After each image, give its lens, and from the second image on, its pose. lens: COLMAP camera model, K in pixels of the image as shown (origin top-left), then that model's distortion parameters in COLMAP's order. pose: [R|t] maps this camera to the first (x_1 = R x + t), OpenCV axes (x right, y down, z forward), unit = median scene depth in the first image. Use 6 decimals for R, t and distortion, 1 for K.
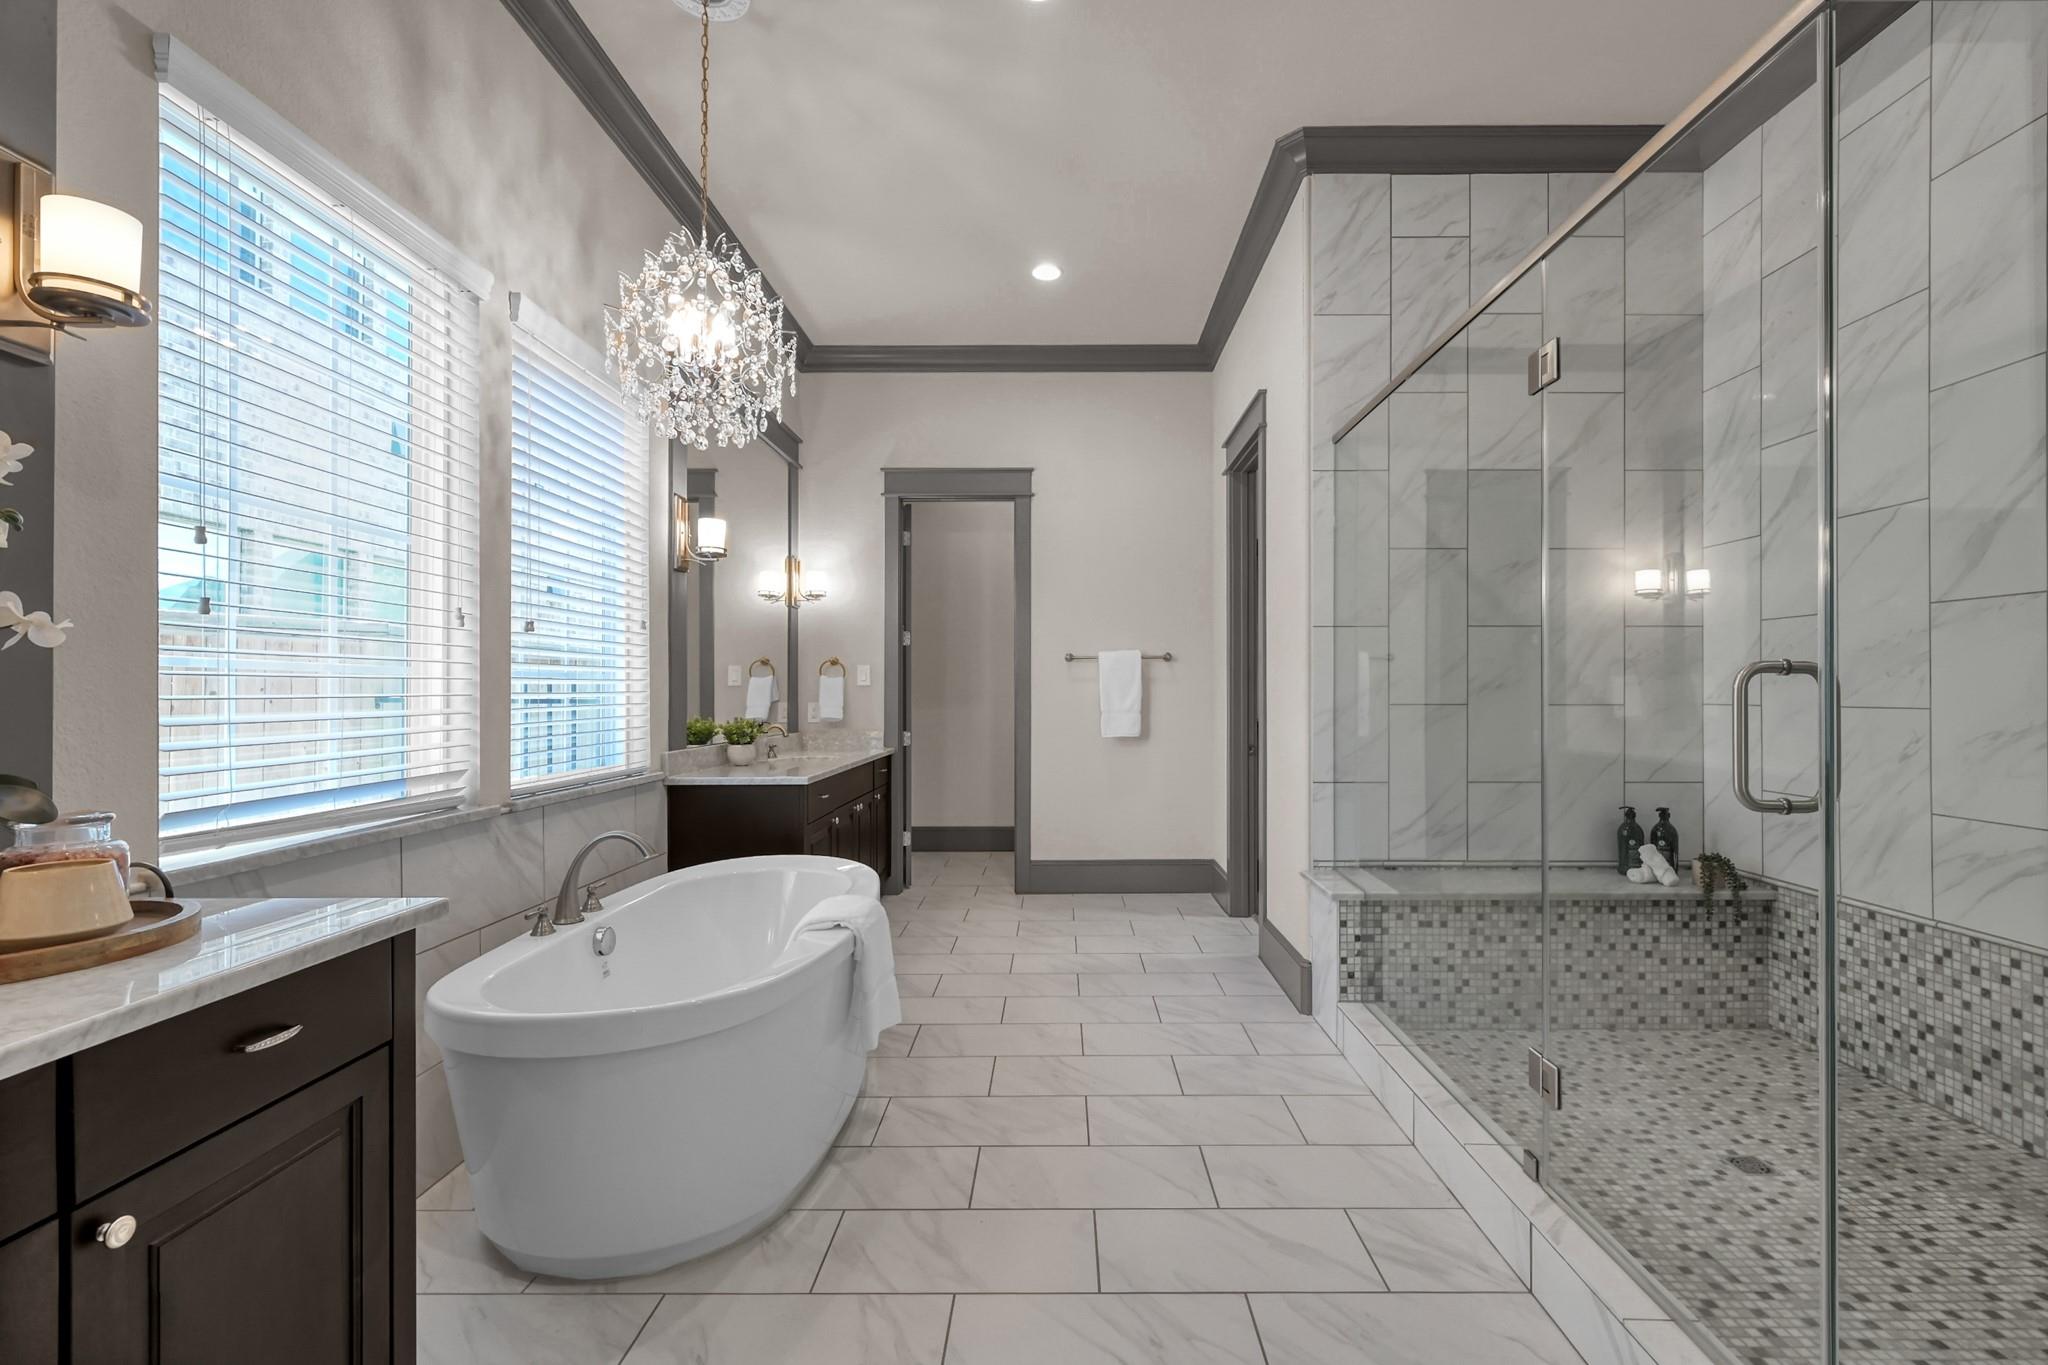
lens RADIAL K [[899.8, 0, 1024.0], [0, 899.8, 682.5], [0, 0, 1]] dist [0.000345, 0.001874]
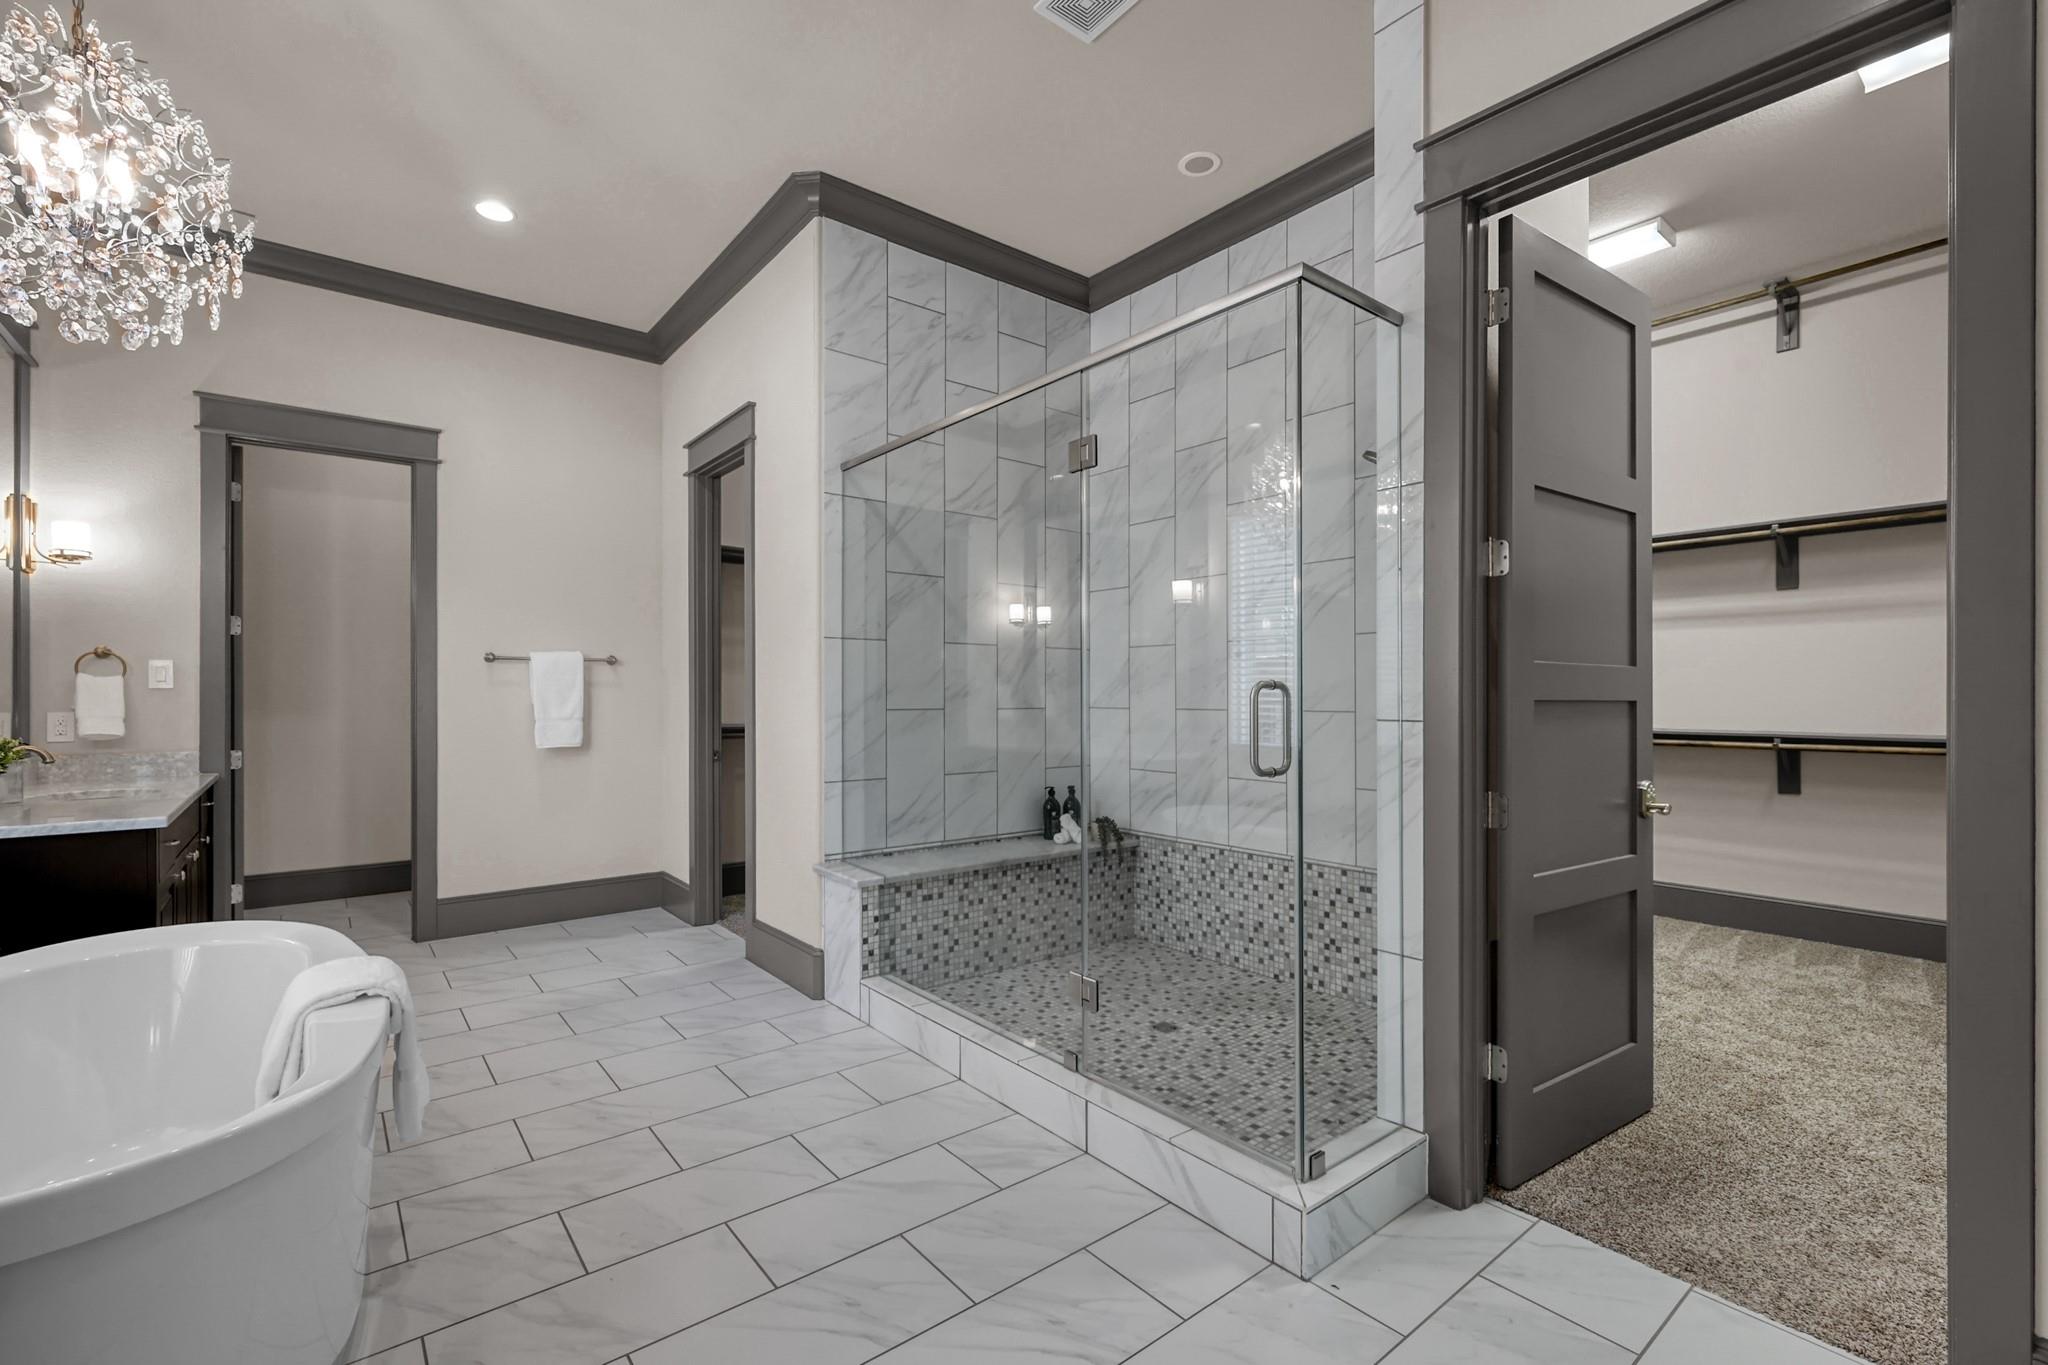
lens RADIAL K [[899.8, 0, 1024.0], [0, 899.8, 682.5], [0, 0, 1]] dist [0.000345, 0.001874]
pose [[0.776746, 0.011095, 0.629716, -0.194549], [-0.007881, 0.999938, -0.007897, -0.001956], [-0.629764, 0.001171, 0.776786, 0.016179]]
